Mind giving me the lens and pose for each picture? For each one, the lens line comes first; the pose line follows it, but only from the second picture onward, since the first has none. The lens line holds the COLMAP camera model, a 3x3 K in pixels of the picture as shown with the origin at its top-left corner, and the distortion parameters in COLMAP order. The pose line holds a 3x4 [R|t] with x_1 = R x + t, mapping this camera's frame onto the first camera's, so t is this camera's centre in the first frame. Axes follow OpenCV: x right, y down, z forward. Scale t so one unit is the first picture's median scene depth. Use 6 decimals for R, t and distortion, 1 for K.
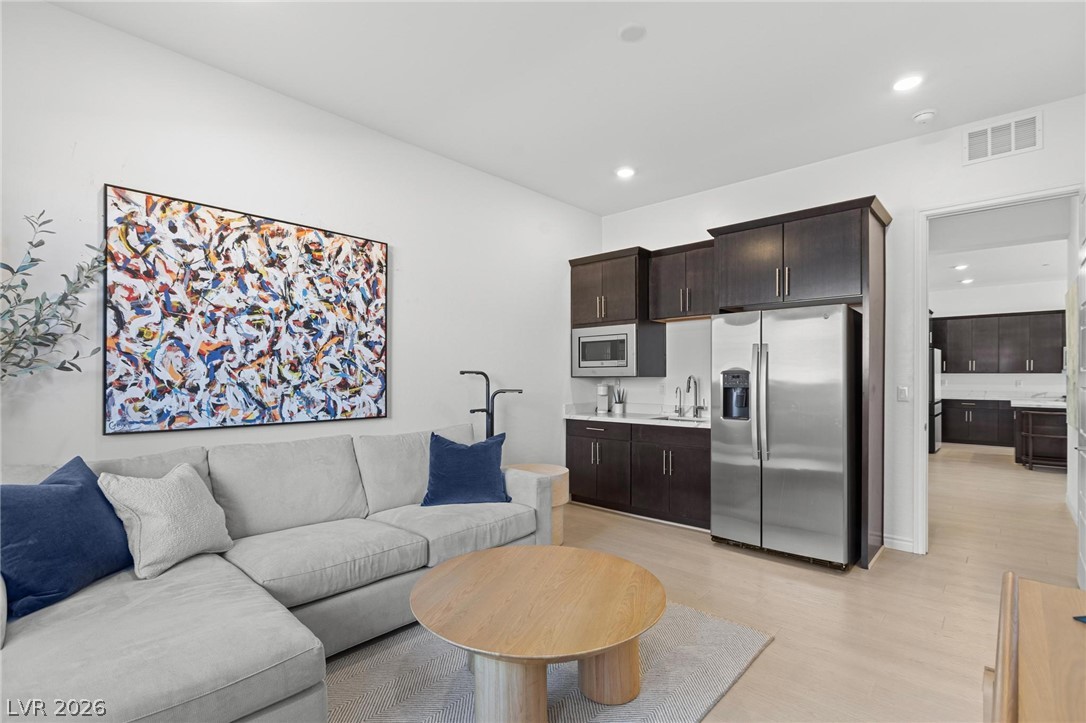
lens RADIAL K [[504.4, 0, 543.8], [0, 504.4, 370.5], [0, 0, 1]] dist [-0.003011, -0.000645]
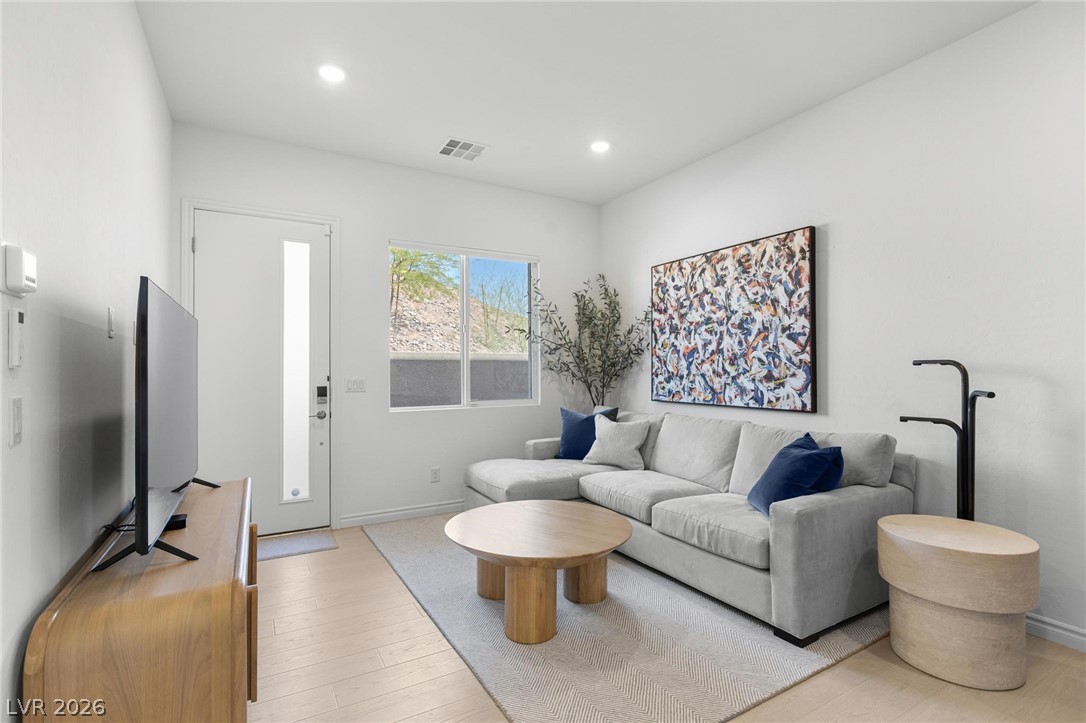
lens RADIAL K [[504.4, 0, 544.5], [0, 504.4, 366.5], [0, 0, 1]] dist [-0.003011, -0.000645]
pose [[-0.288468, -0.010395, -0.957433, 0.816562], [0.008736, 0.999871, -0.013488, 0.017995], [0.957450, -0.012255, -0.288340, 0.904822]]
